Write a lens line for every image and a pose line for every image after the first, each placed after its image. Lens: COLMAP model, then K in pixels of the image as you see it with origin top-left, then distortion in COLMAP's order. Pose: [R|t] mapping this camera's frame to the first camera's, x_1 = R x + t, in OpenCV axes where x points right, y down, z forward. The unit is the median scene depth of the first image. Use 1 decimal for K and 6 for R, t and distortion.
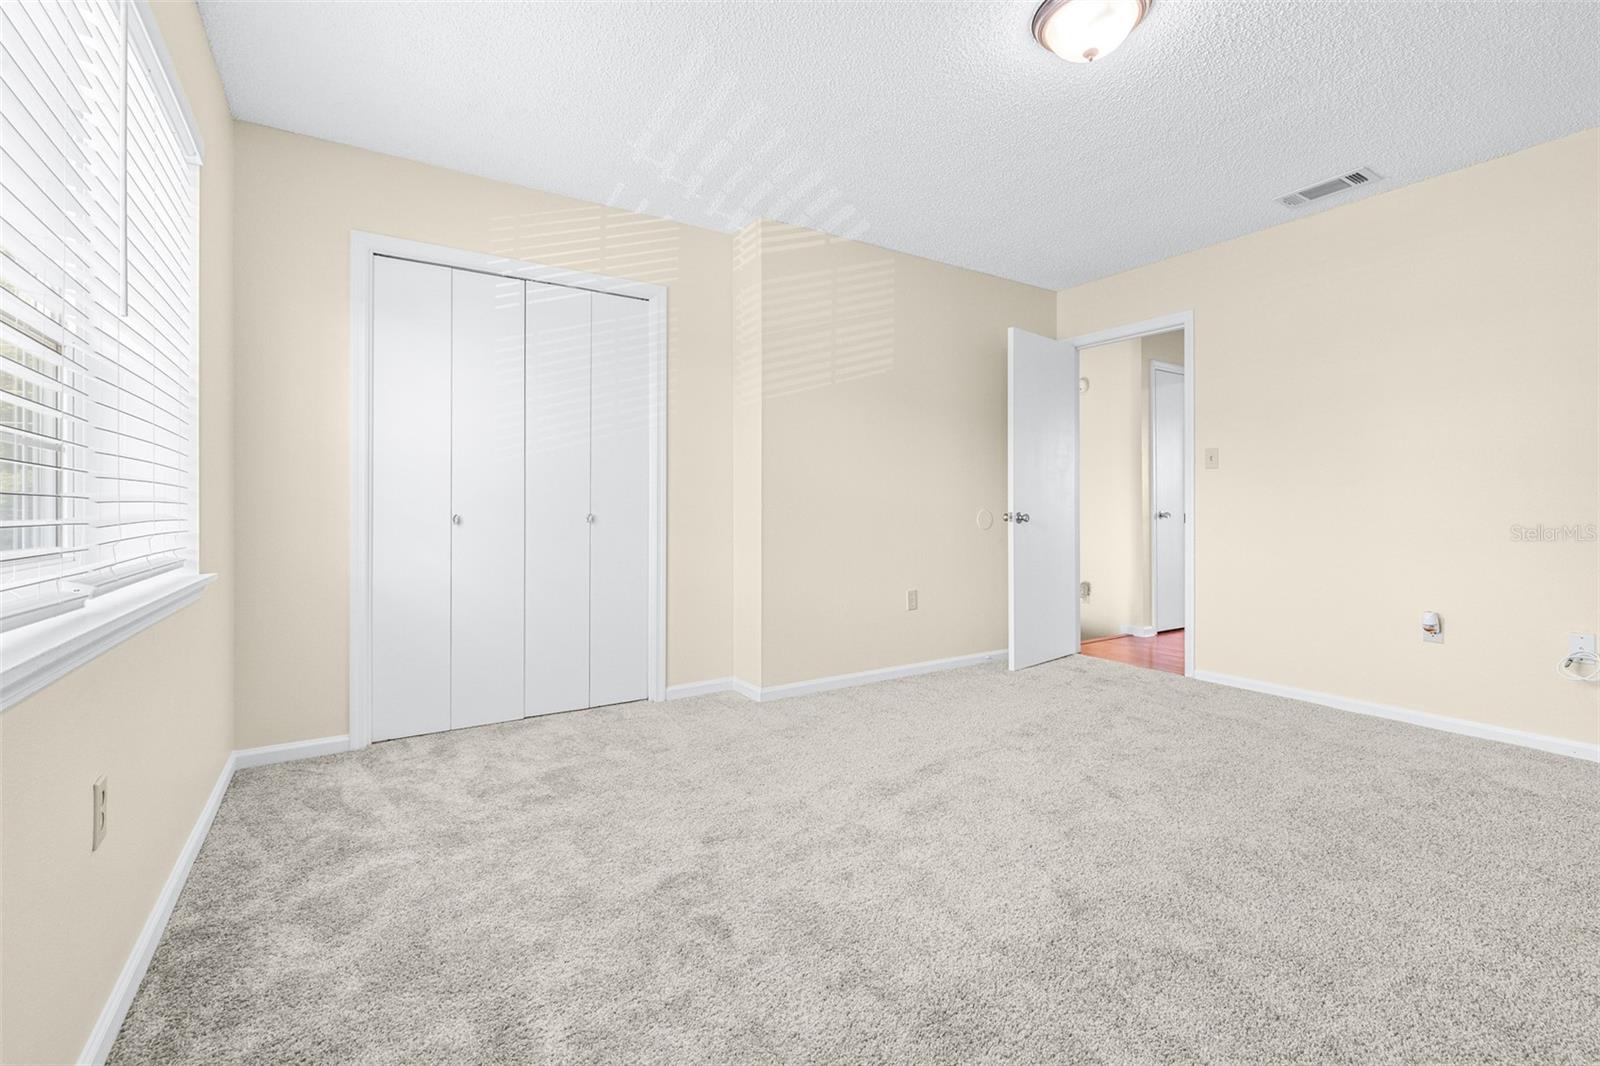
lens RADIAL K [[699.6, 0, 796.5], [0, 699.6, 512.2], [0, 0, 1]] dist [-0.000513, 0.000168]
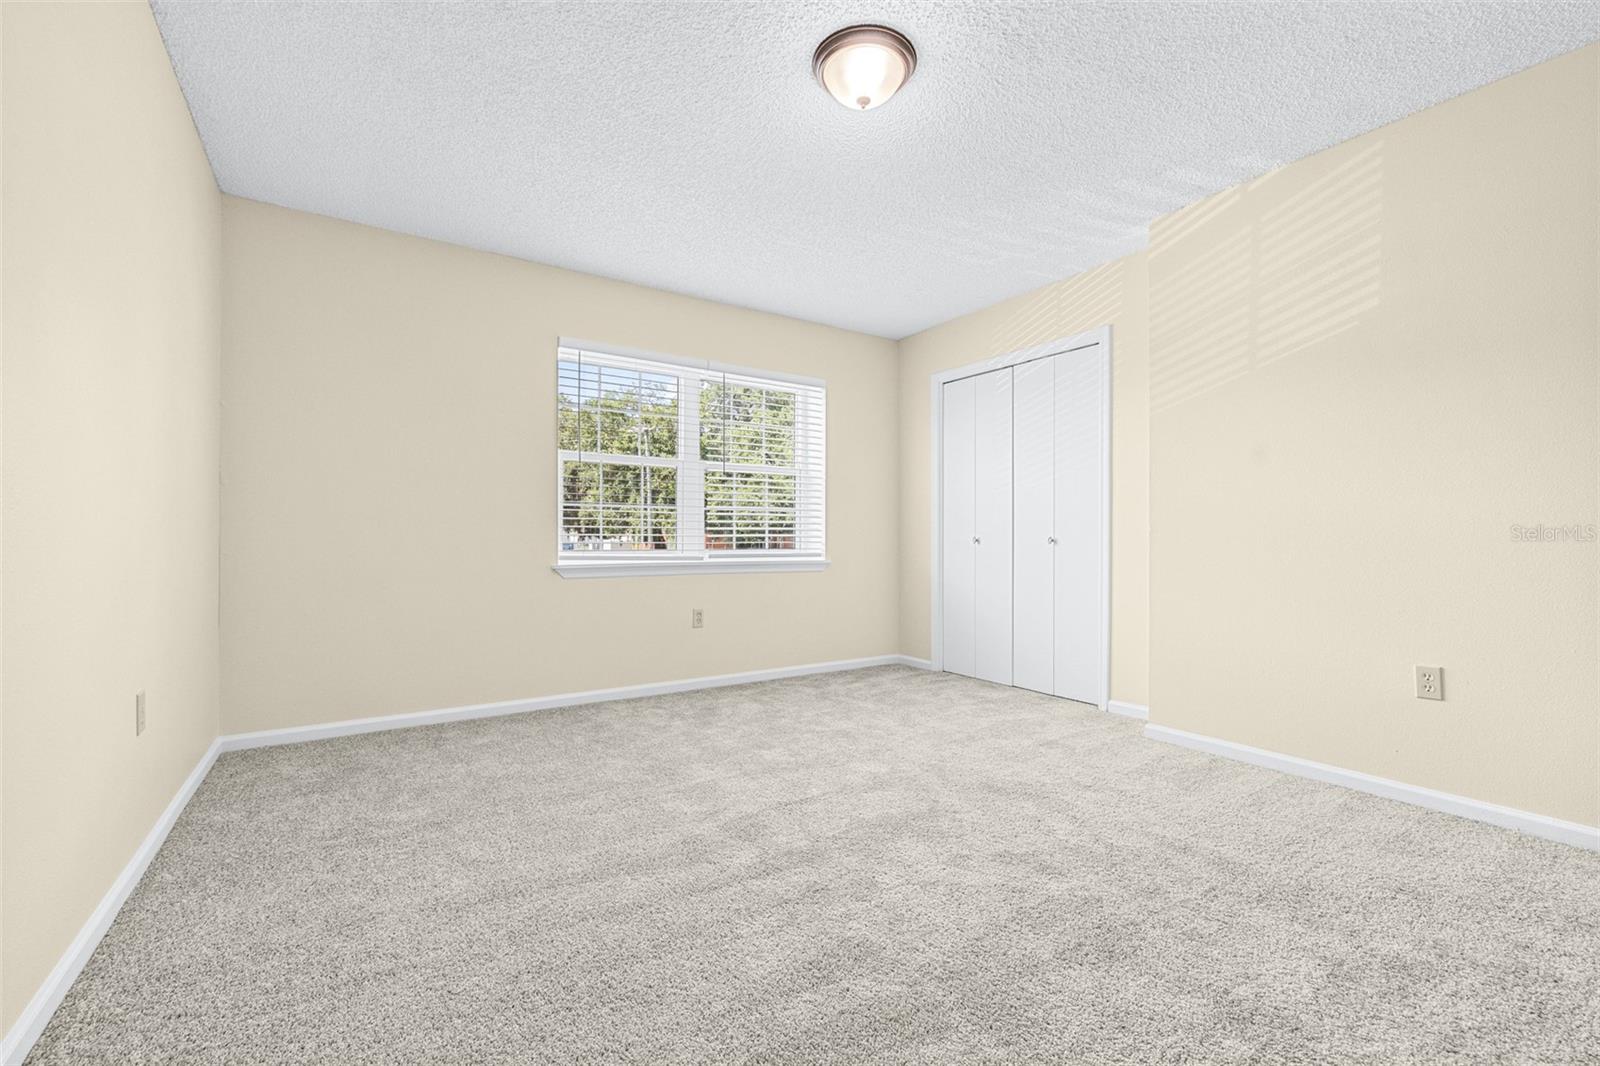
lens RADIAL K [[676.2, 0, 799.7], [0, 676.2, 531.0], [0, 0, 1]] dist [-0.000602, -0.000086]
pose [[0.009303, -0.007298, -0.999930, 0.984981], [-0.003270, 0.999968, -0.007329, 0.002969], [0.999951, 0.003338, 0.009279, 0.604589]]
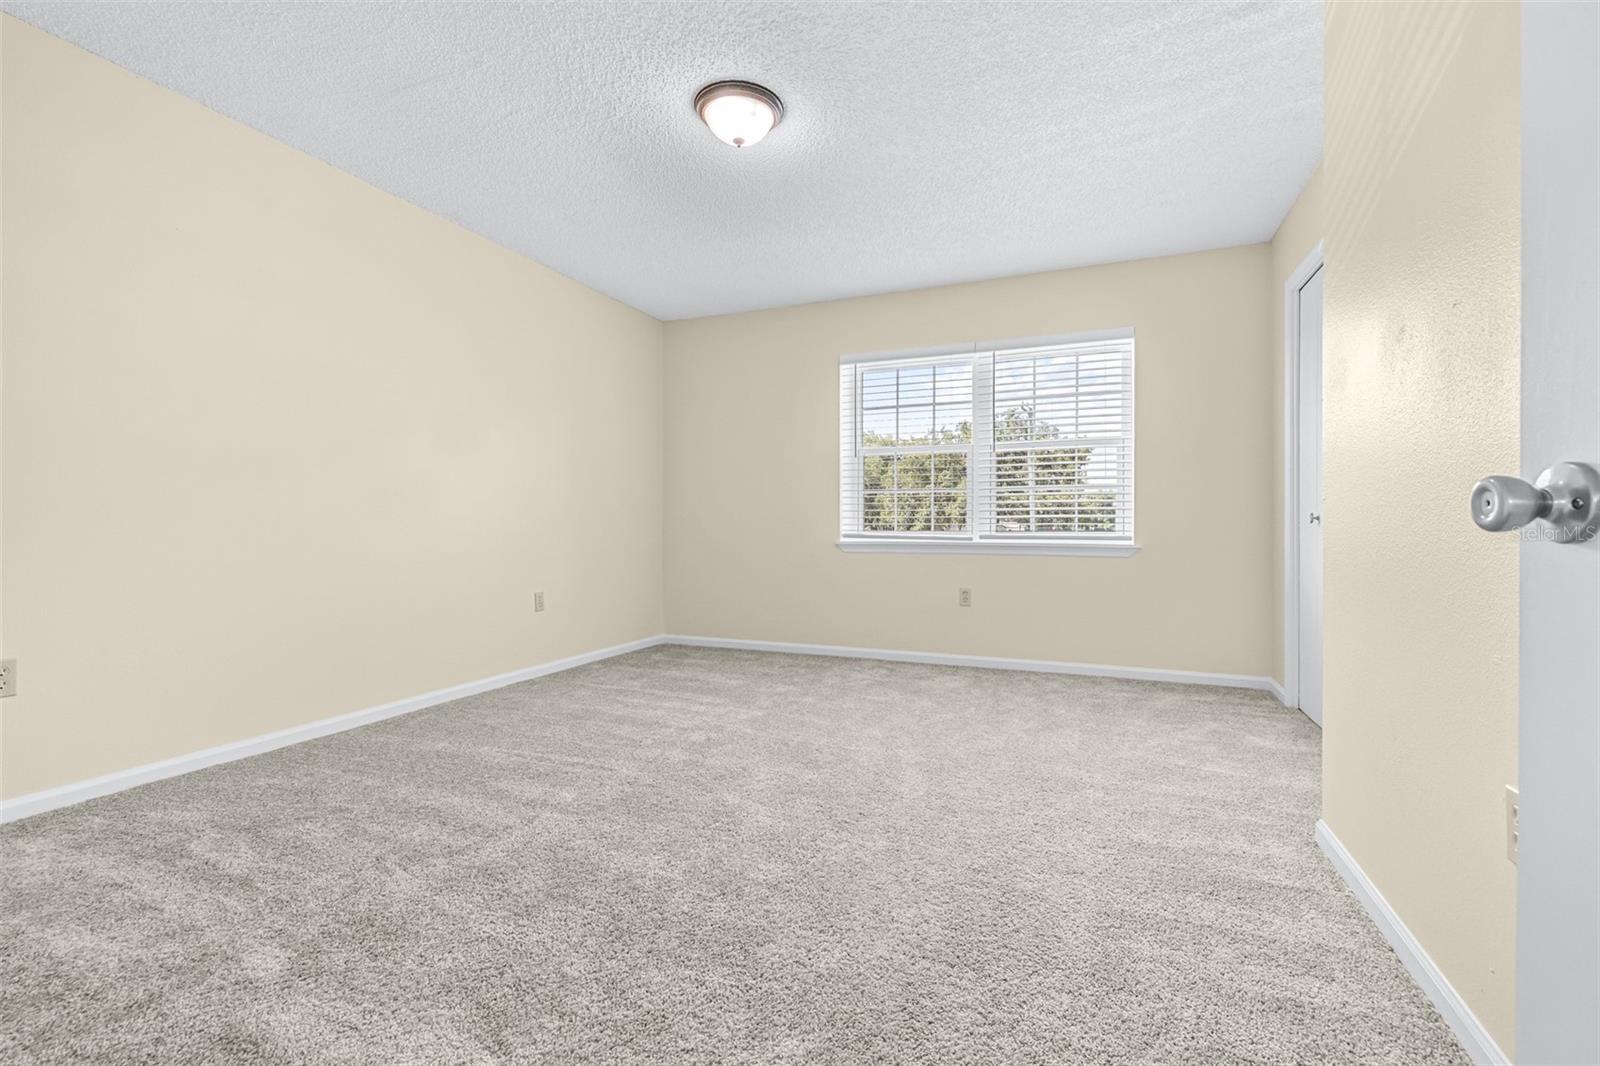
lens RADIAL K [[676.2, 0, 799.7], [0, 676.2, 531.0], [0, 0, 1]] dist [-0.000602, -0.000086]
pose [[-0.817167, 0.009245, -0.576326, 0.705652], [0.002590, 0.999920, 0.012368, 0.014182], [0.576395, 0.008614, -0.817126, 1.376690]]
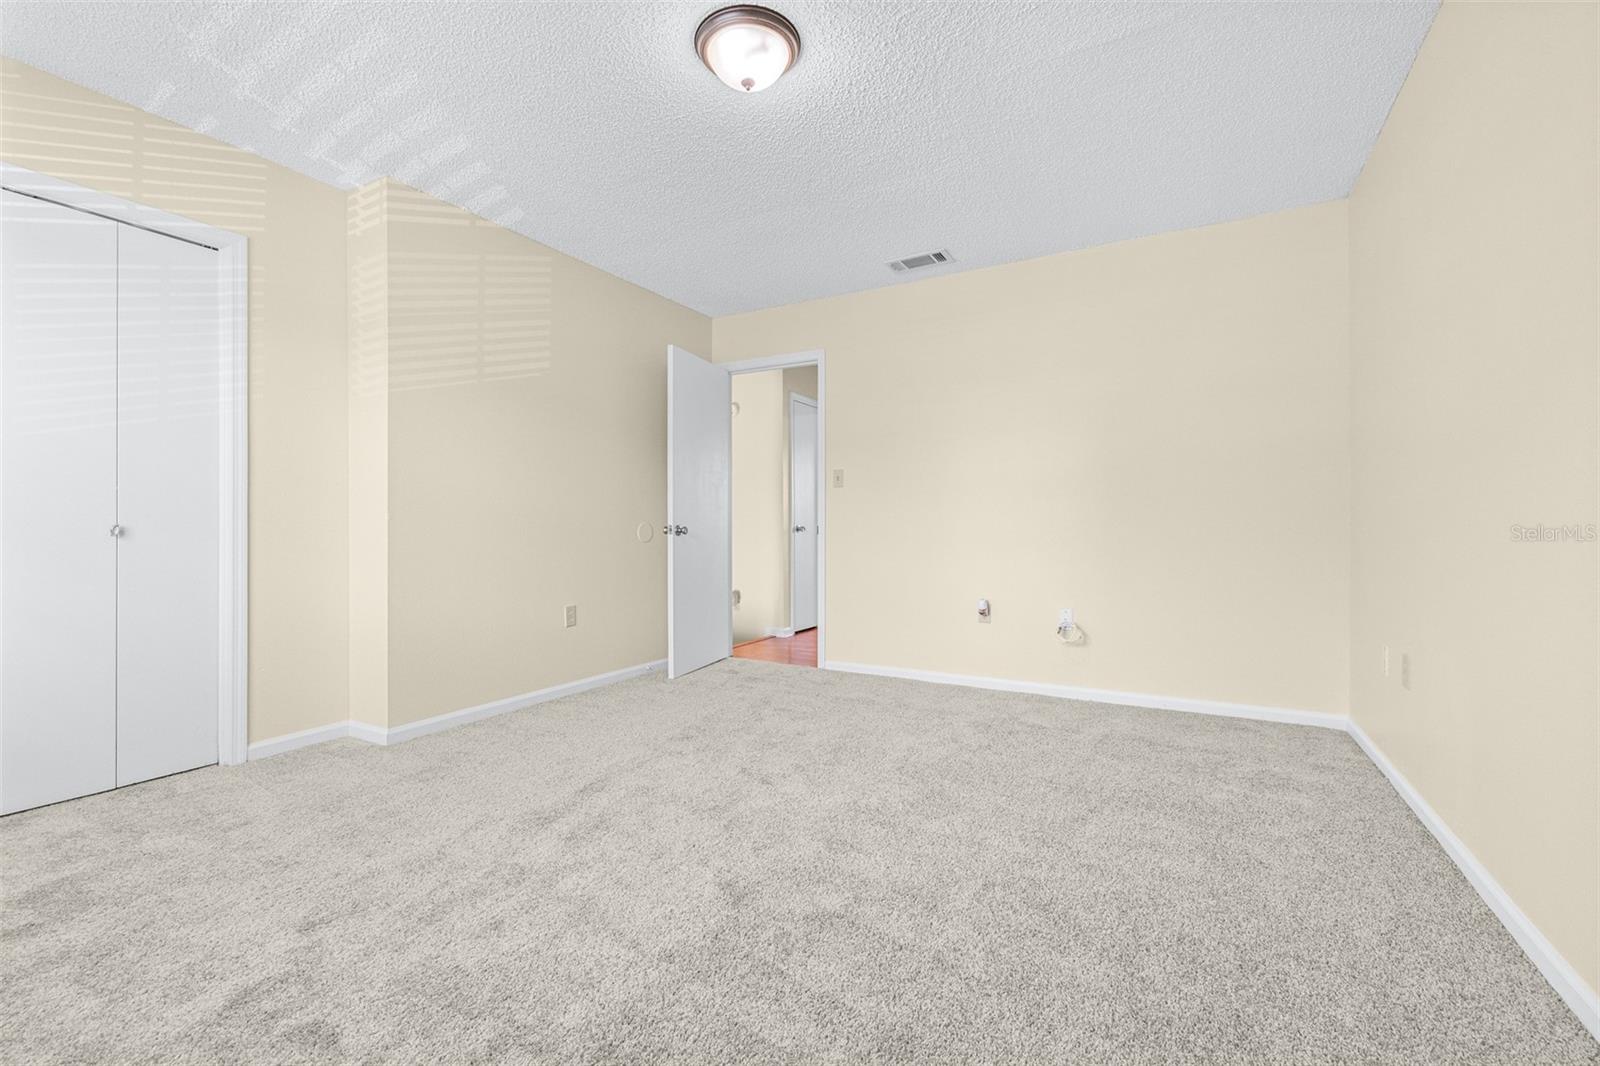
lens RADIAL K [[676.2, 0, 799.7], [0, 676.2, 531.0], [0, 0, 1]] dist [-0.000602, -0.000086]
pose [[0.881101, -0.000035, 0.472928, 0.003636], [0.001301, 0.999996, -0.002350, 0.015216], [-0.472926, 0.002685, 0.881098, 0.041622]]
